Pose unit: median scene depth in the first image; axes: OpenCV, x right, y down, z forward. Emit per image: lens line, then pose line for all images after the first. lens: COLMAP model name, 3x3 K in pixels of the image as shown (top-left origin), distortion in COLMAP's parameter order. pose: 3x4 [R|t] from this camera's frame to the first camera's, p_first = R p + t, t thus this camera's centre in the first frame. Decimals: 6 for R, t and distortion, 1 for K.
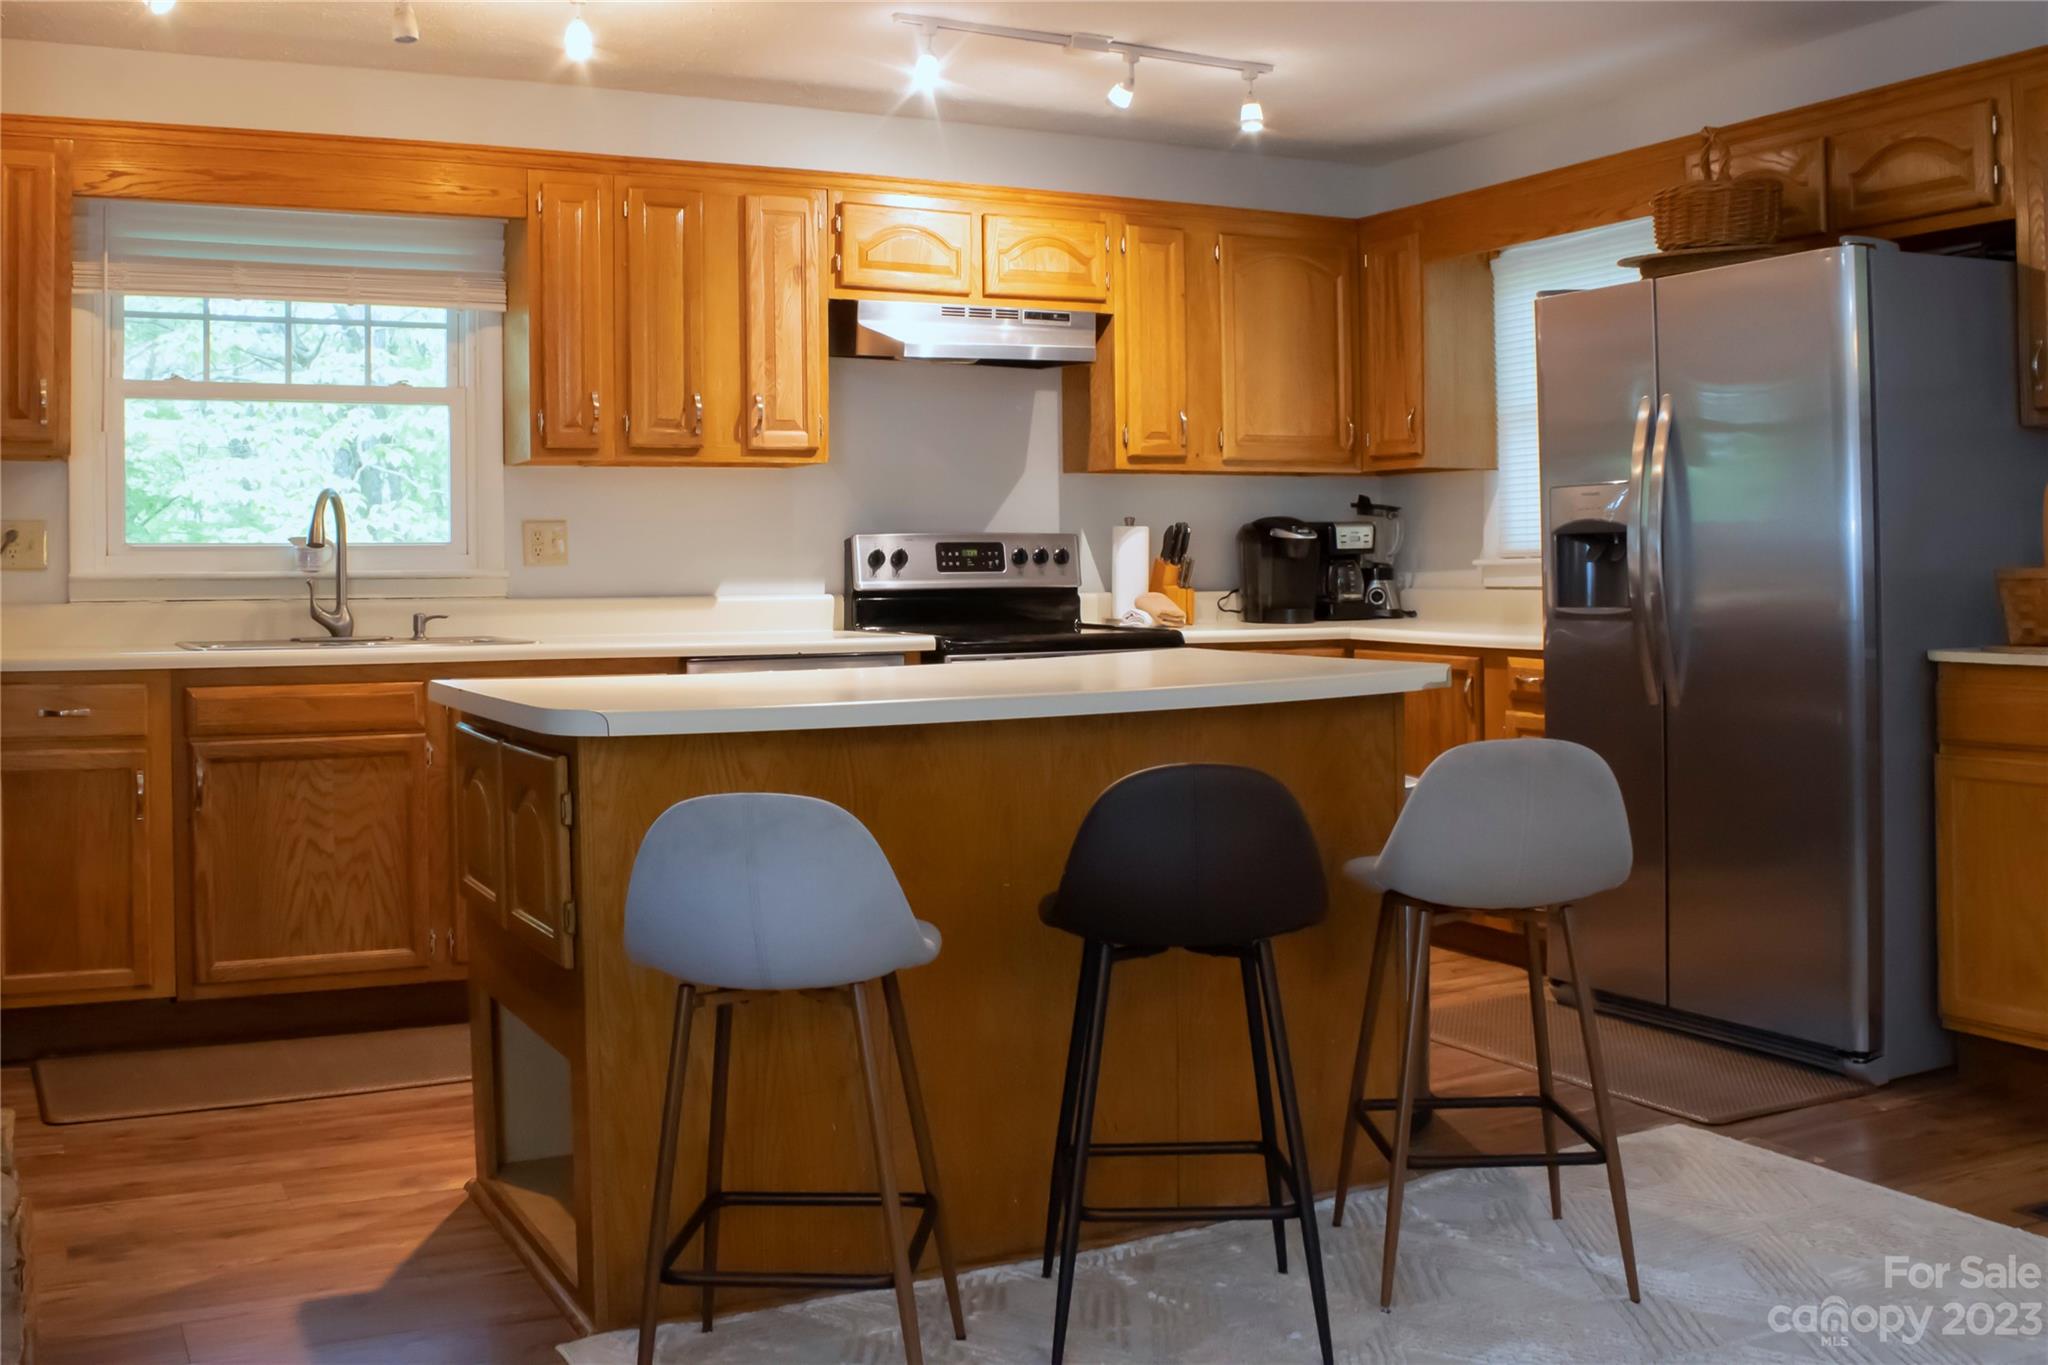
lens RADIAL K [[1729.3, 0, 1035.8], [0, 1729.3, 673.0], [0, 0, 1]] dist [-0.171391, 0.154523]
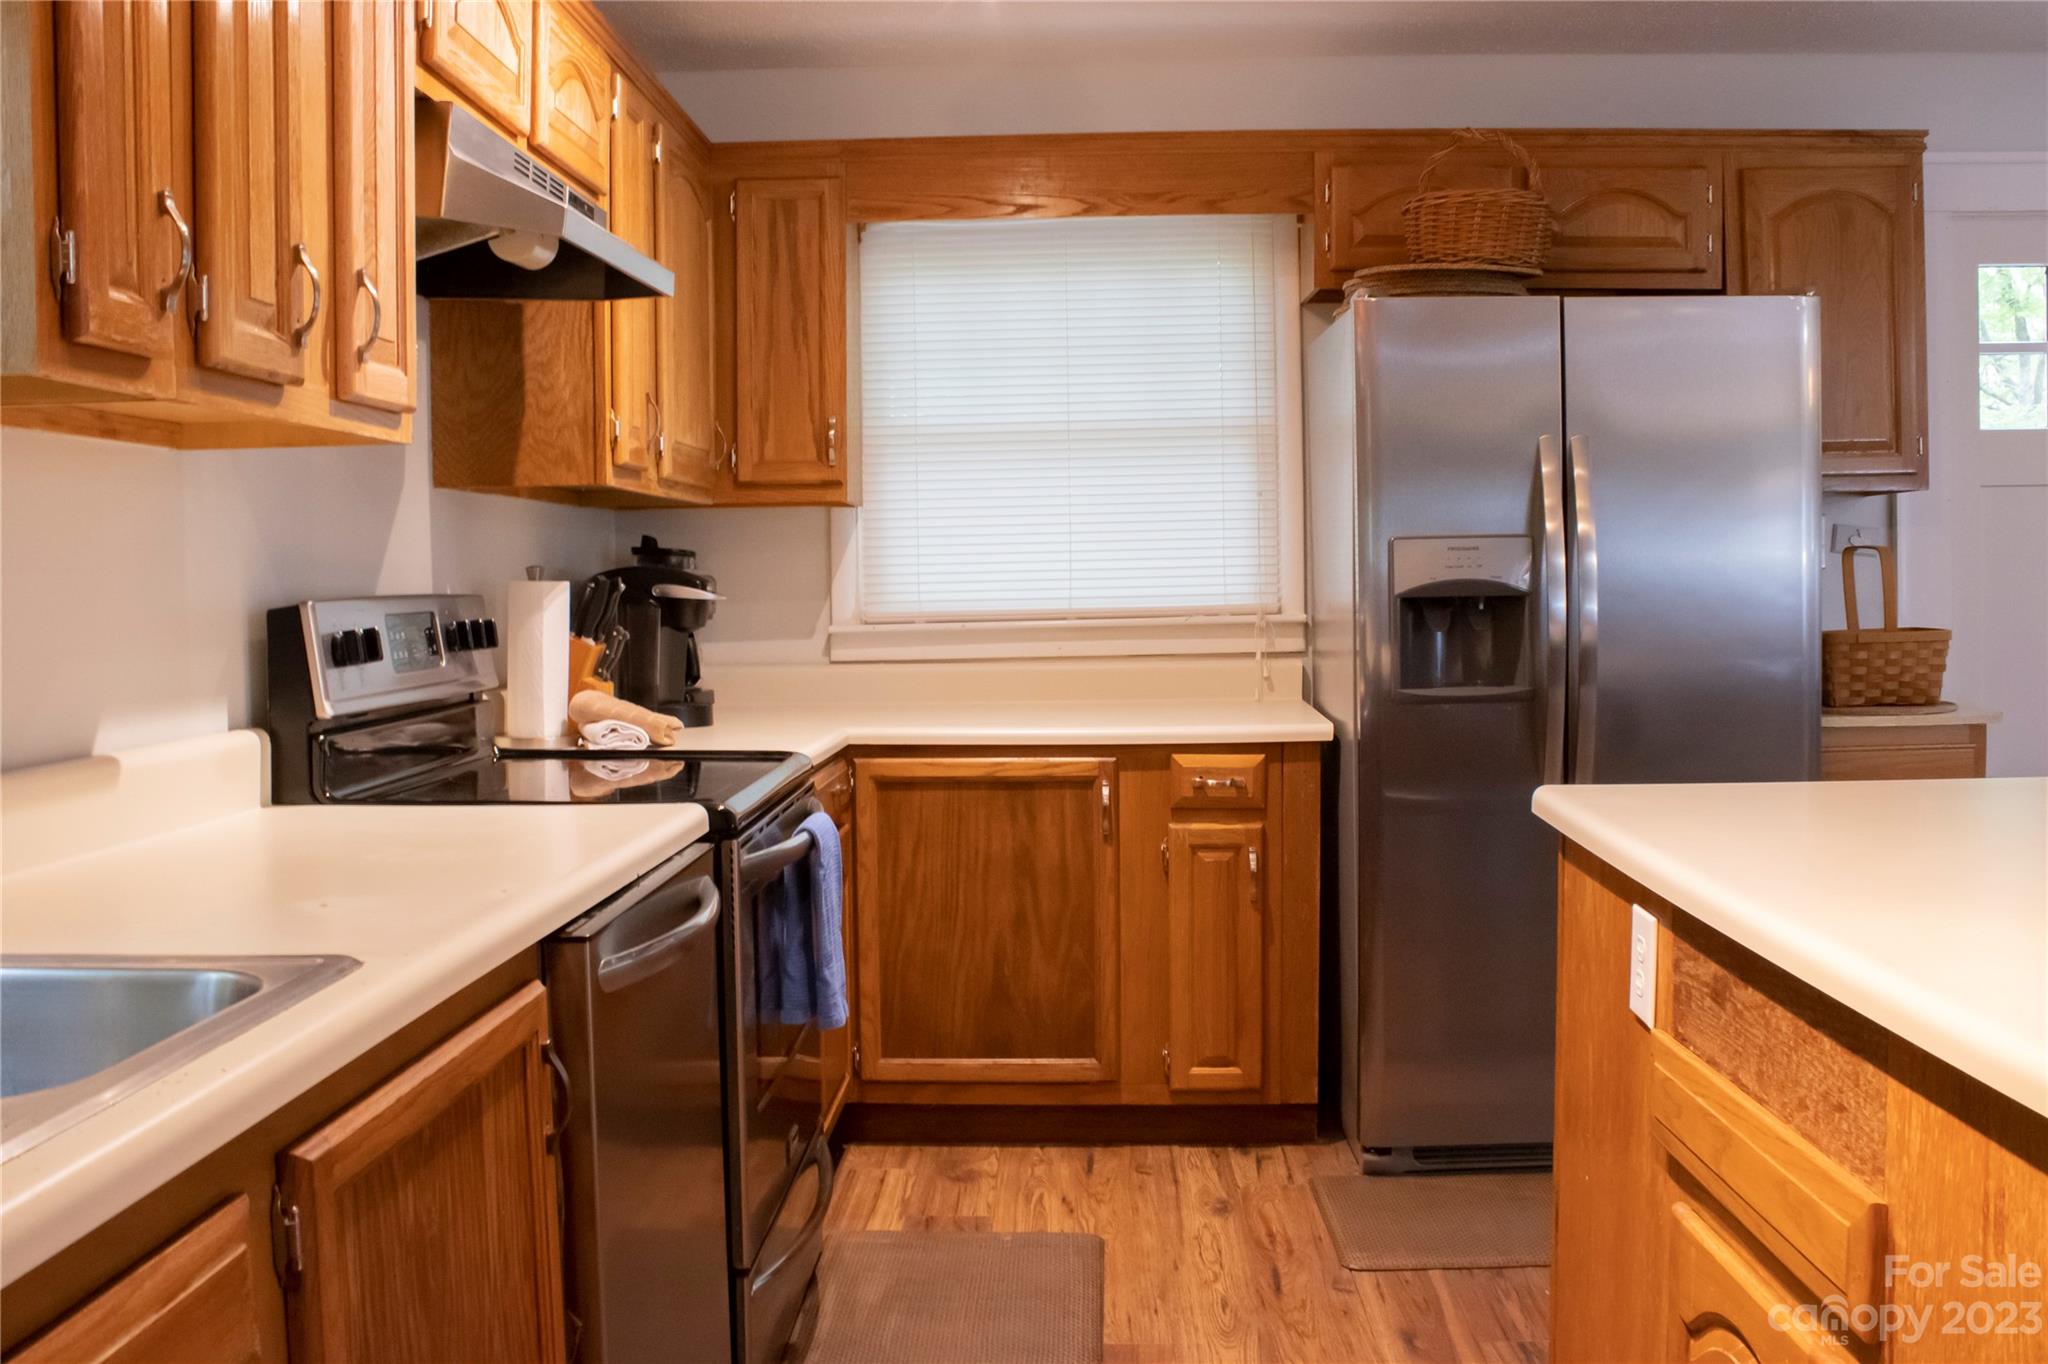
lens RADIAL K [[1729.3, 0, 1035.8], [0, 1729.3, 672.5], [0, 0, 1]] dist [-0.171391, 0.154523]
pose [[0.542497, -0.039383, 0.839134, -0.367312], [0.059650, 0.998185, 0.008285, -0.050890], [-0.837937, 0.045560, 0.543862, 0.568895]]
